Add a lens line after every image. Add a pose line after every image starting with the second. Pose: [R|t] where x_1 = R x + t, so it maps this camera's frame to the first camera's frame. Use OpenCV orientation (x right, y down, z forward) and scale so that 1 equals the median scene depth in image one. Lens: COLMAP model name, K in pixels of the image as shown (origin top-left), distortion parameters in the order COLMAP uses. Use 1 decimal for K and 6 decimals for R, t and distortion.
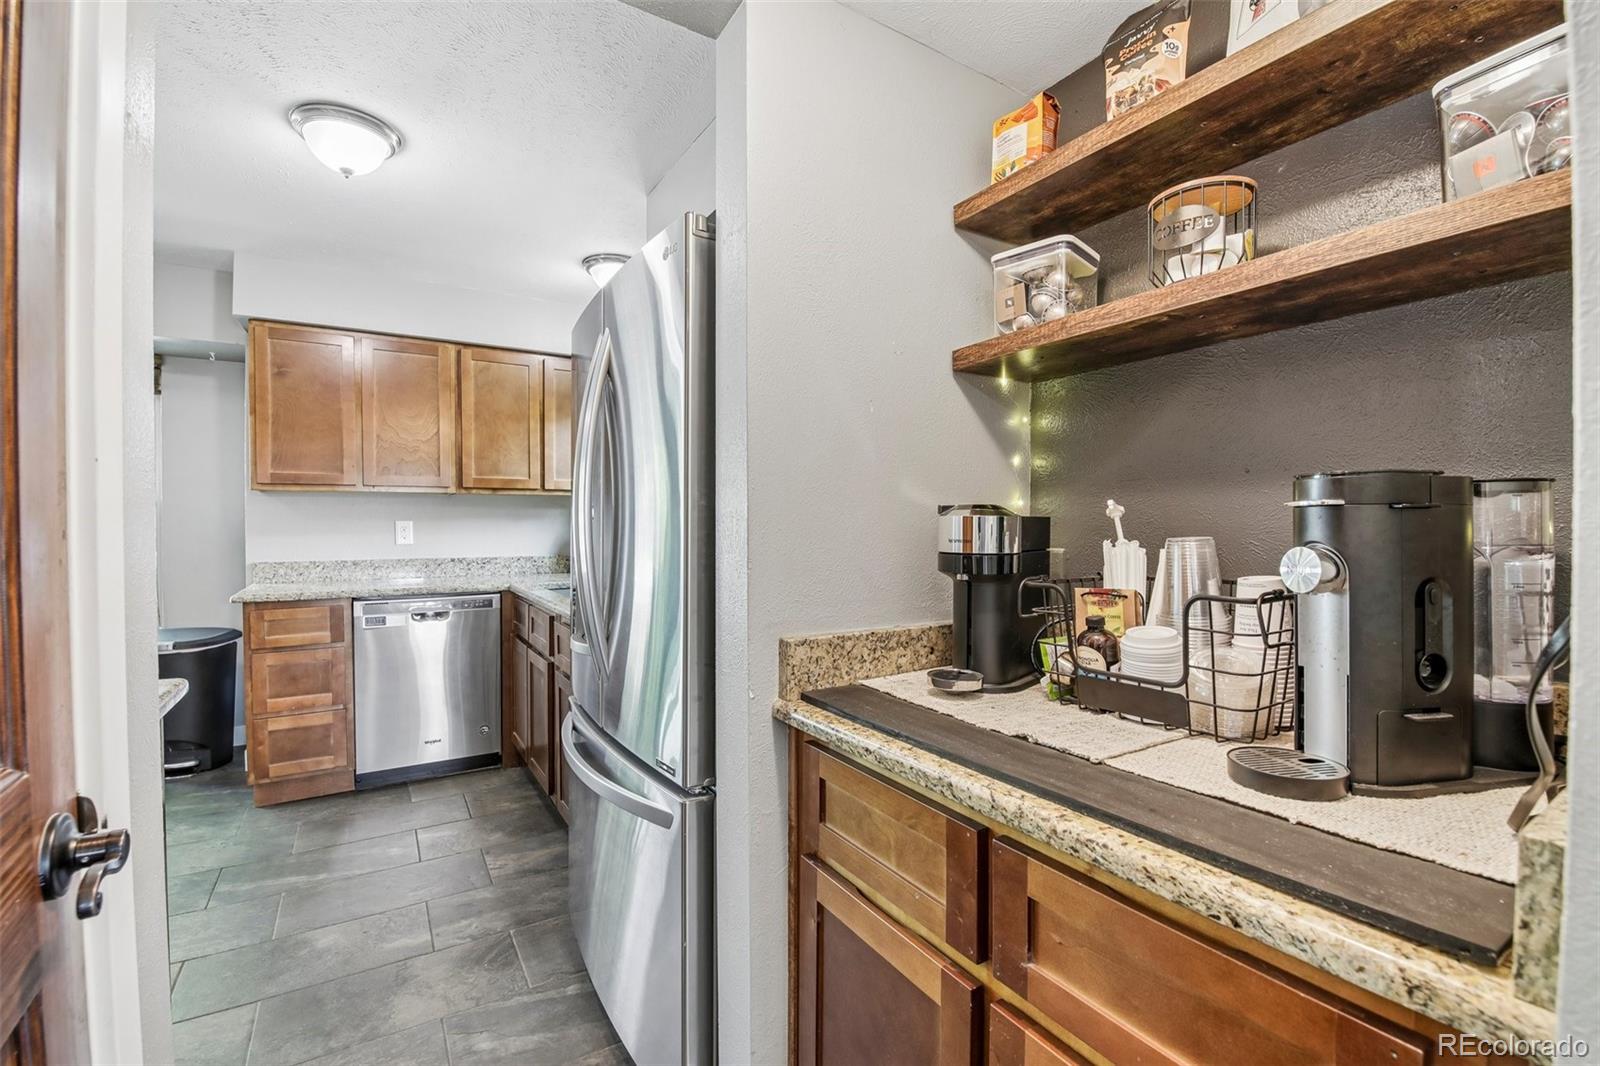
lens RADIAL K [[690.5, 0, 793.3], [0, 690.5, 531.4], [0, 0, 1]] dist [-0.001572, -0.009365]
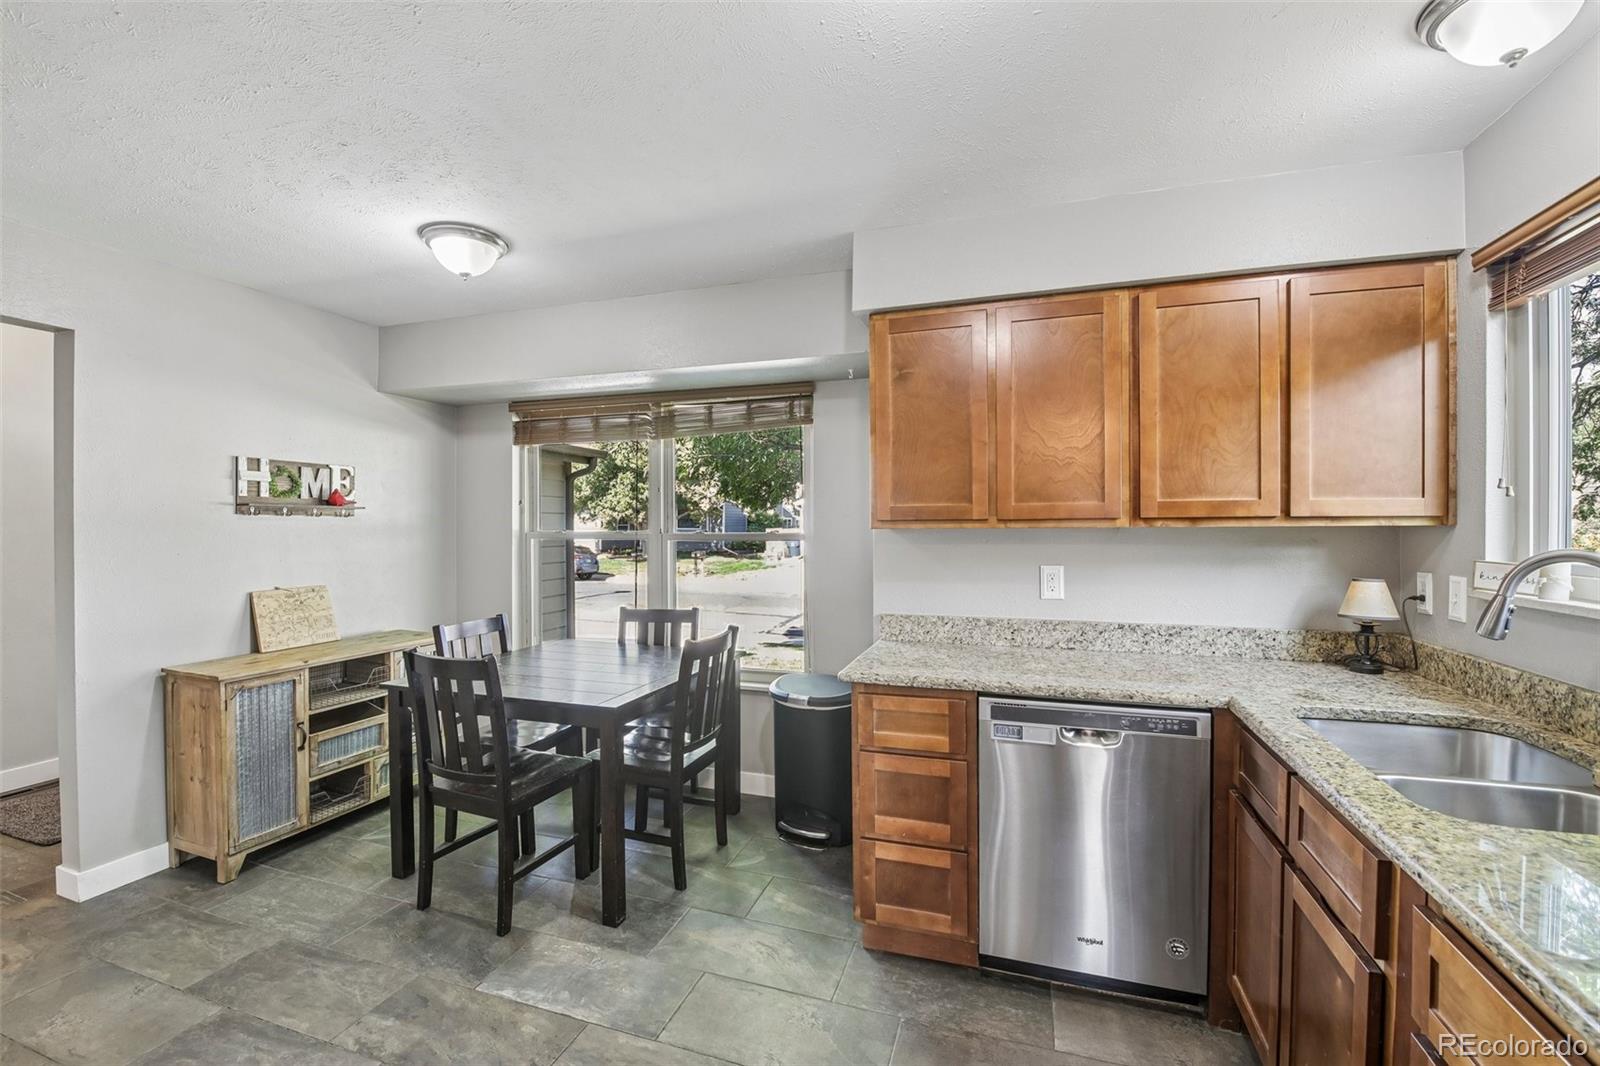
lens RADIAL K [[690.5, 0, 793.3], [0, 690.5, 531.4], [0, 0, 1]] dist [-0.001572, -0.009365]
pose [[0.636468, 0.005755, -0.771282, -0.211505], [-0.006734, 0.999976, 0.001904, -0.053599], [0.771274, 0.003981, 0.636491, 0.387590]]
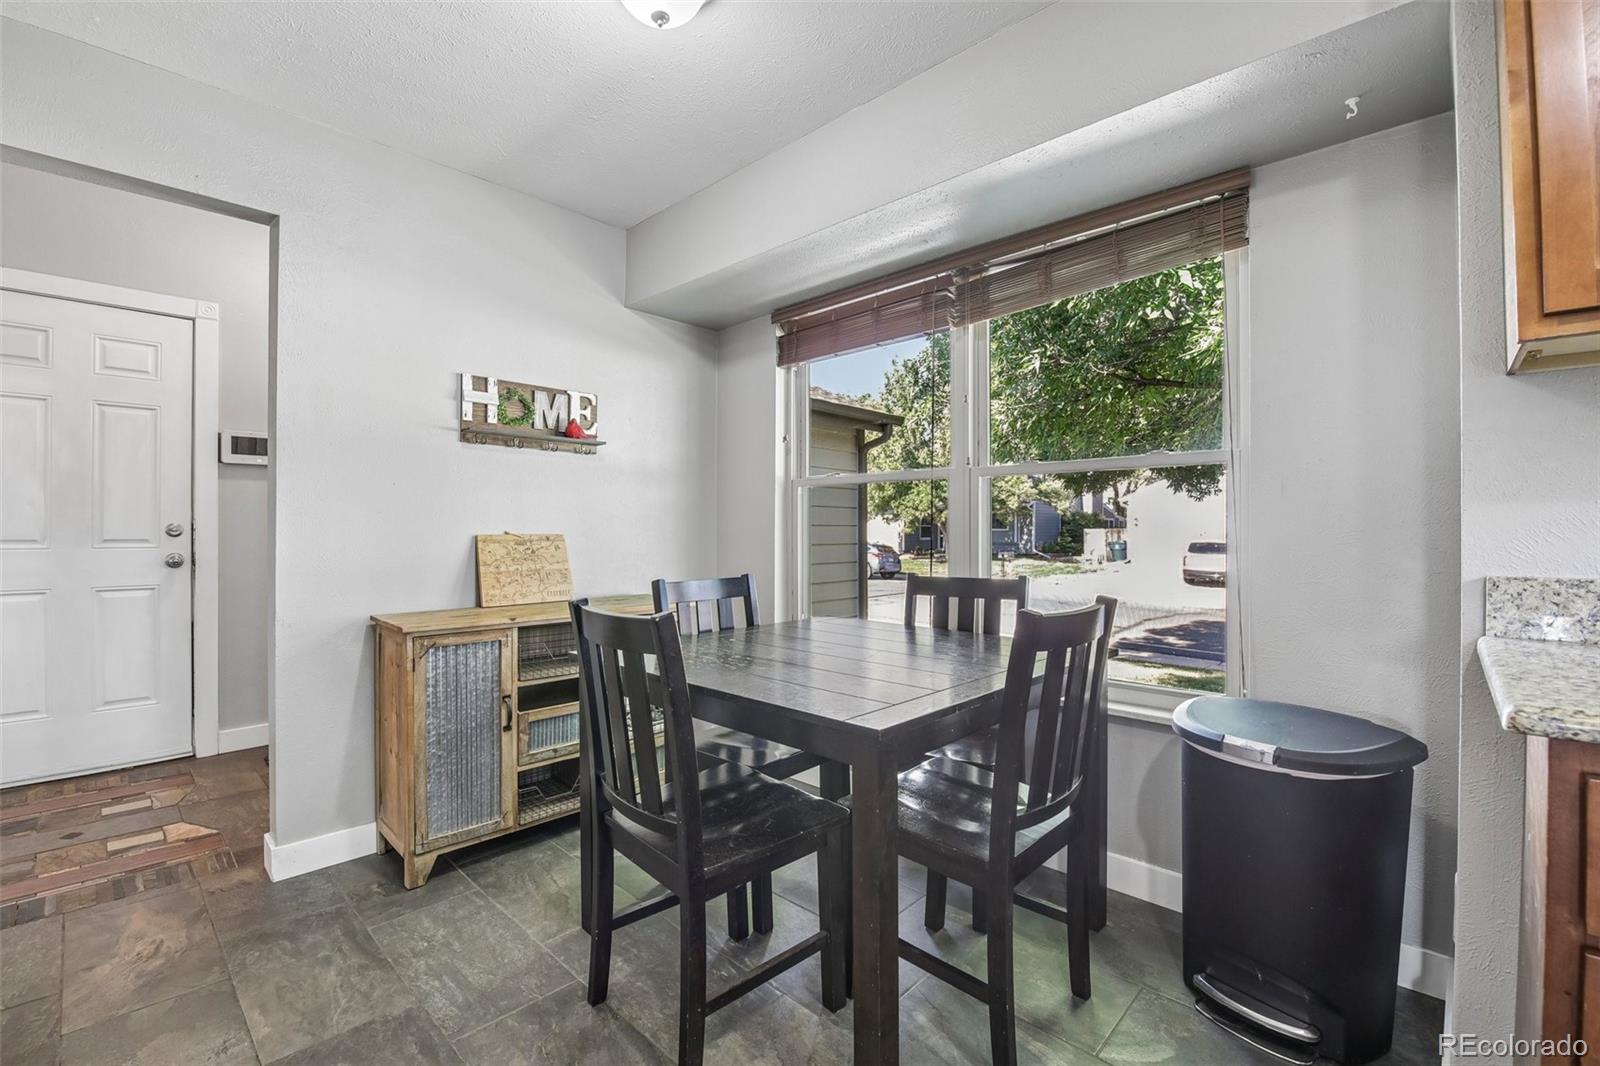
lens RADIAL K [[690.5, 0, 793.3], [0, 690.5, 531.4], [0, 0, 1]] dist [-0.001572, -0.009365]
pose [[0.254391, 0.000916, -0.967101, -0.528819], [-0.010608, 0.999942, -0.001843, 0.025838], [0.967043, 0.010728, 0.254386, 0.557291]]
